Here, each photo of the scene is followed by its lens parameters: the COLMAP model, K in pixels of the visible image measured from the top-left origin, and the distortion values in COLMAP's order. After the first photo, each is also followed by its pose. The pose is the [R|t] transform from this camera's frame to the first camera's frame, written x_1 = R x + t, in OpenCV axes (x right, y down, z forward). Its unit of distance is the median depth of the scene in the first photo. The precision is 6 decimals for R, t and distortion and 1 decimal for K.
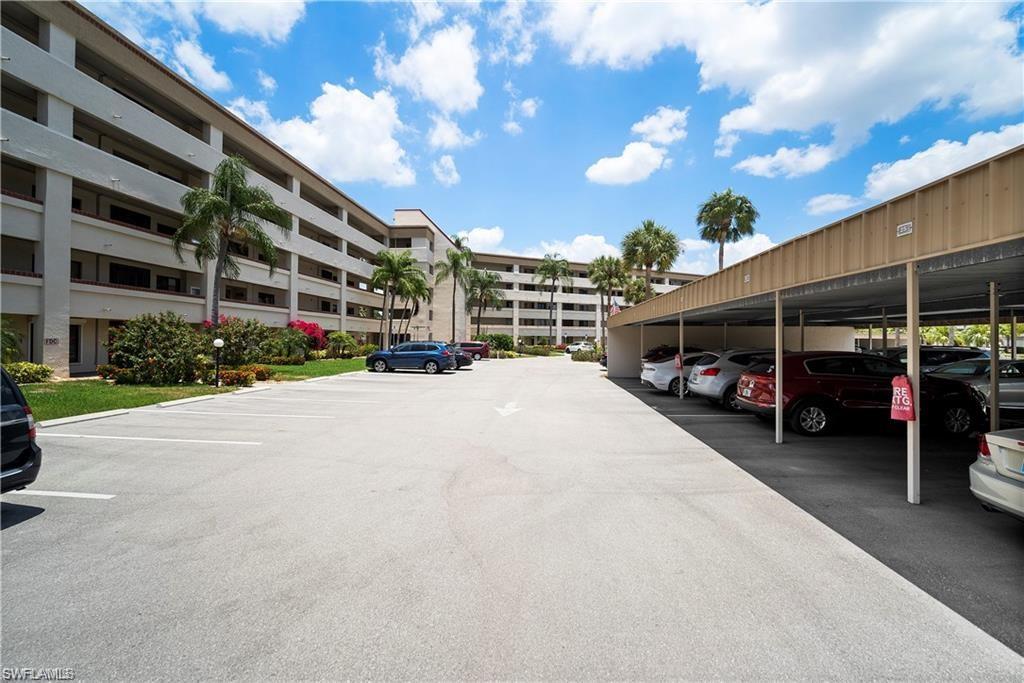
lens RADIAL K [[454.7, 0, 512.5], [0, 454.7, 339.0], [0, 0, 1]] dist [-0.004952, 0.000659]
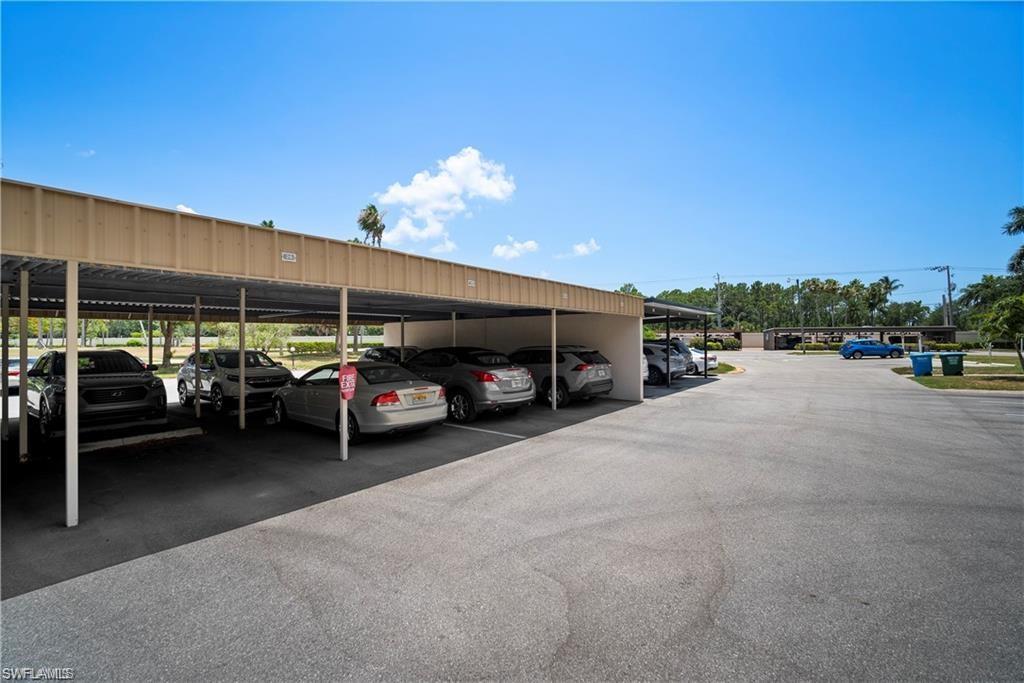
lens RADIAL K [[454.7, 0, 548.5], [0, 454.7, 337.2], [0, 0, 1]] dist [-0.004952, 0.000659]
pose [[-0.872688, 0.009174, 0.488193, -0.253384], [0.007935, 0.999958, -0.004608, 0.020786], [-0.488214, -0.000147, -0.872724, 1.781698]]
